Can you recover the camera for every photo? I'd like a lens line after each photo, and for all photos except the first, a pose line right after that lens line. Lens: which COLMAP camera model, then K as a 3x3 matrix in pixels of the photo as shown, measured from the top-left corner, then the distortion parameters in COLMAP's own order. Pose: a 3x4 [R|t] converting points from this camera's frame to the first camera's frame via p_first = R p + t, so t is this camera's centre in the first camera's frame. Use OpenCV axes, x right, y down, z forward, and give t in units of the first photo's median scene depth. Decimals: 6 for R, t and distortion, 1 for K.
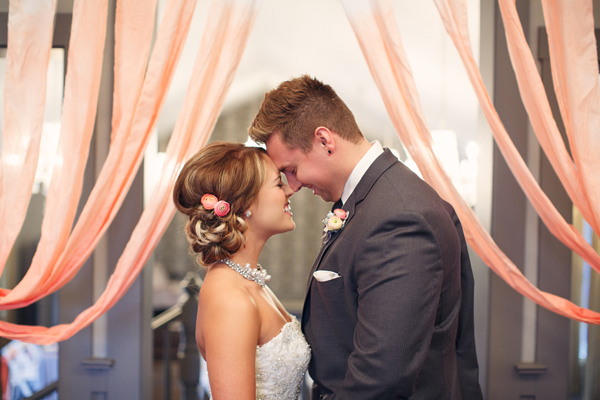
lens RADIAL K [[927.9, 0, 300.0], [0, 927.9, 201.4], [0, 0, 1]] dist [-0.080638, 0.000000]
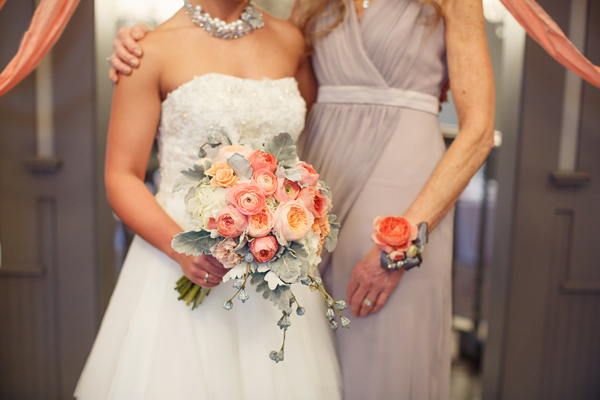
lens RADIAL K [[927.9, 0, 303.0], [0, 927.9, 195.6], [0, 0, 1]] dist [-0.080638, 0.000000]
pose [[0.999306, 0.012758, -0.034986, 0.054496], [-0.007342, 0.988541, 0.150771, 0.096087], [0.036509, -0.150410, 0.987949, 0.229950]]
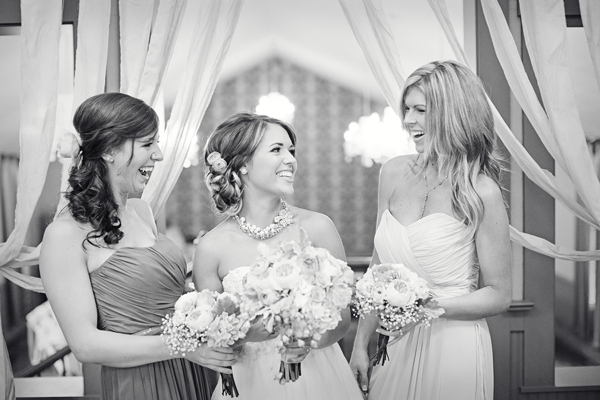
lens RADIAL K [[927.9, 0, 297.9], [0, 927.9, 202.8], [0, 0, 1]] dist [-0.080638, 0.000000]
pose [[0.999104, -0.036838, -0.020850, 0.025084], [0.037723, 0.998330, 0.043761, 0.006192], [0.019203, -0.044508, 0.998824, -0.094821]]
